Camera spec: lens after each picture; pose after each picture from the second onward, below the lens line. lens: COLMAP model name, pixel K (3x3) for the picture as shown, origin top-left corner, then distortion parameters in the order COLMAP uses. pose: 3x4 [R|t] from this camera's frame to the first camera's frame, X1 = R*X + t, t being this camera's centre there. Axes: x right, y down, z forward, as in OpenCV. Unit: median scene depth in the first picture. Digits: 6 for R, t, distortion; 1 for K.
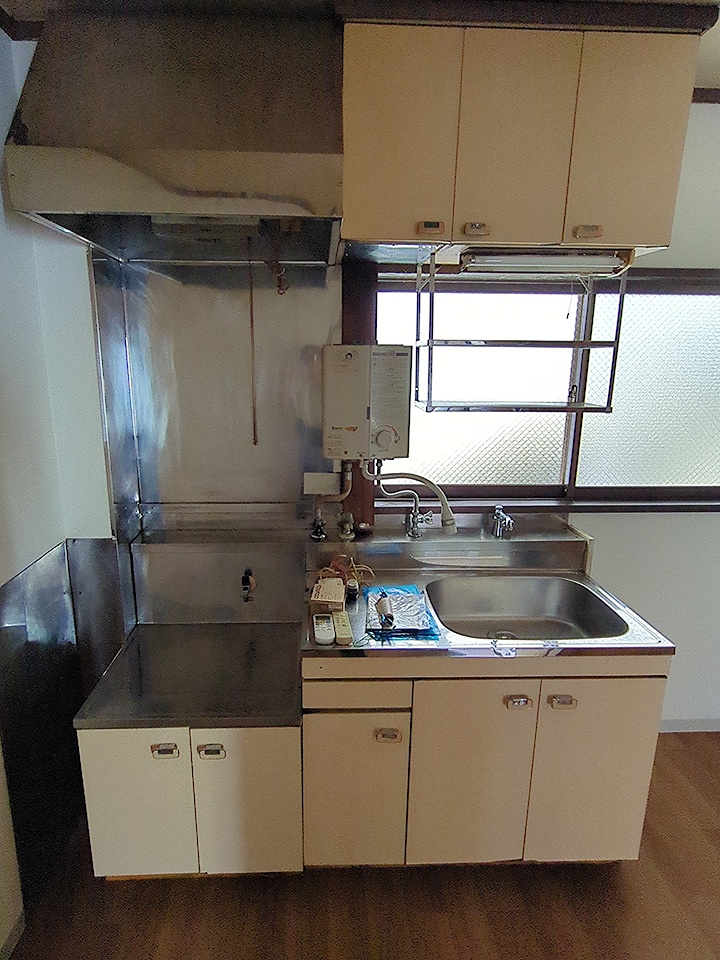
lens RADIAL K [[538.6, 0, 358.7], [0, 538.6, 479.8], [0, 0, 1]] dist [-0.001185, -0.001629]
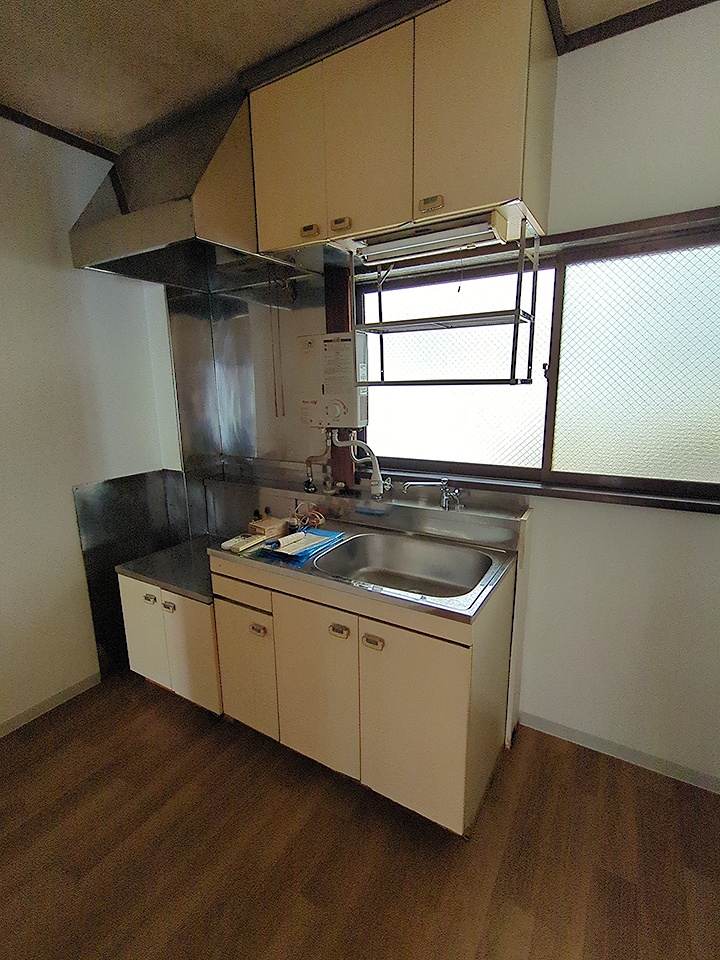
lens RADIAL K [[465.6, 0, 356.7], [0, 465.6, 481.9], [0, 0, 1]] dist [0.000483, 0.000524]
pose [[0.827490, 0.093521, -0.553637, 0.802811], [-0.098326, 0.994930, 0.021103, 0.067965], [0.552804, 0.036975, 0.832491, 0.171688]]
